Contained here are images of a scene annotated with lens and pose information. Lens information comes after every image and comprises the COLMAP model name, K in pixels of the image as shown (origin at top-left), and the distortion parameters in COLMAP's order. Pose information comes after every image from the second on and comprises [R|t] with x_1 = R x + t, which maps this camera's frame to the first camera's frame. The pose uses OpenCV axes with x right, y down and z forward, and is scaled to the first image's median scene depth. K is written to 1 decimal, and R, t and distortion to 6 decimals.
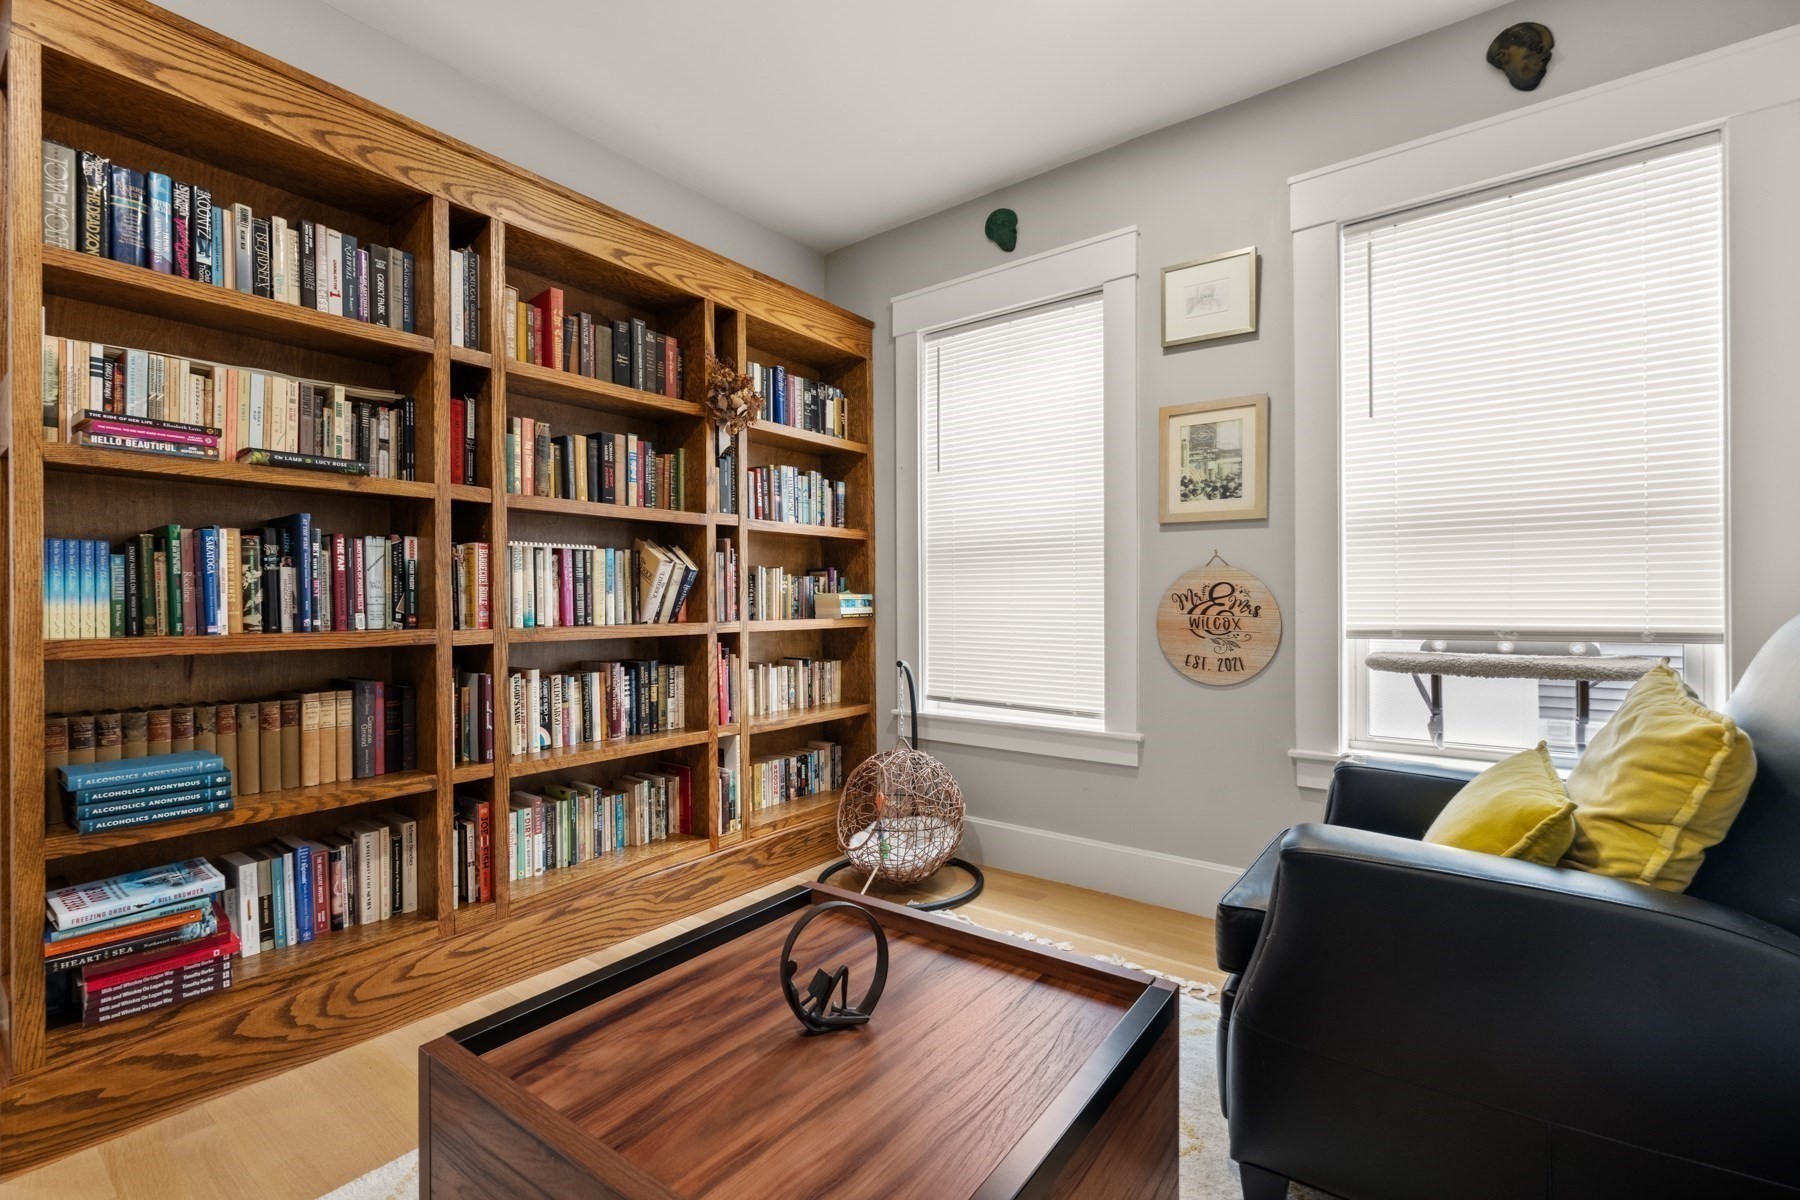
lens RADIAL K [[796.3, 0, 898.9], [0, 796.3, 601.0], [0, 0, 1]] dist [0.002300, -0.000992]
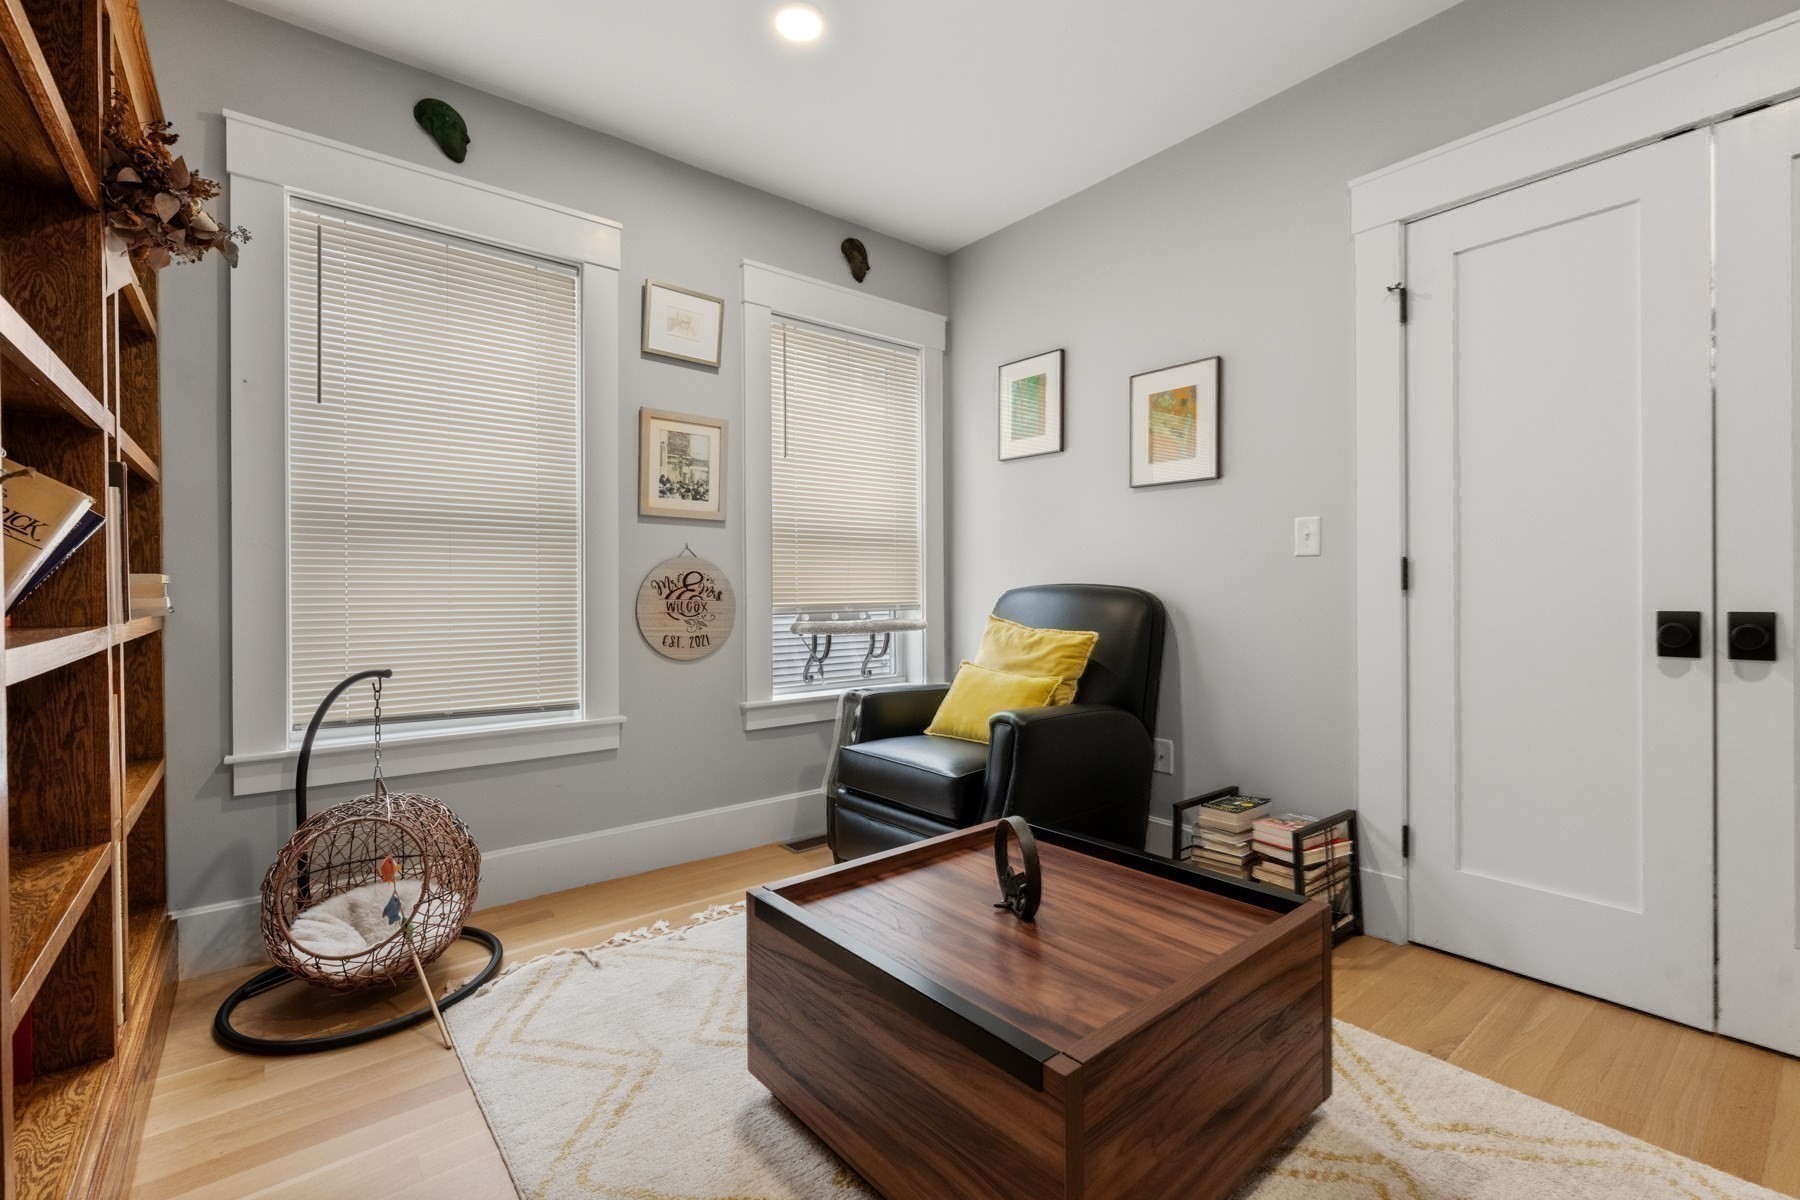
lens RADIAL K [[796.3, 0, 903.2], [0, 796.3, 599.0], [0, 0, 1]] dist [0.002300, -0.000992]
pose [[0.227903, -0.003870, 0.973676, -0.659794], [0.006601, 0.999975, 0.002429, 0.016134], [-0.973661, 0.005874, 0.227923, 0.430099]]
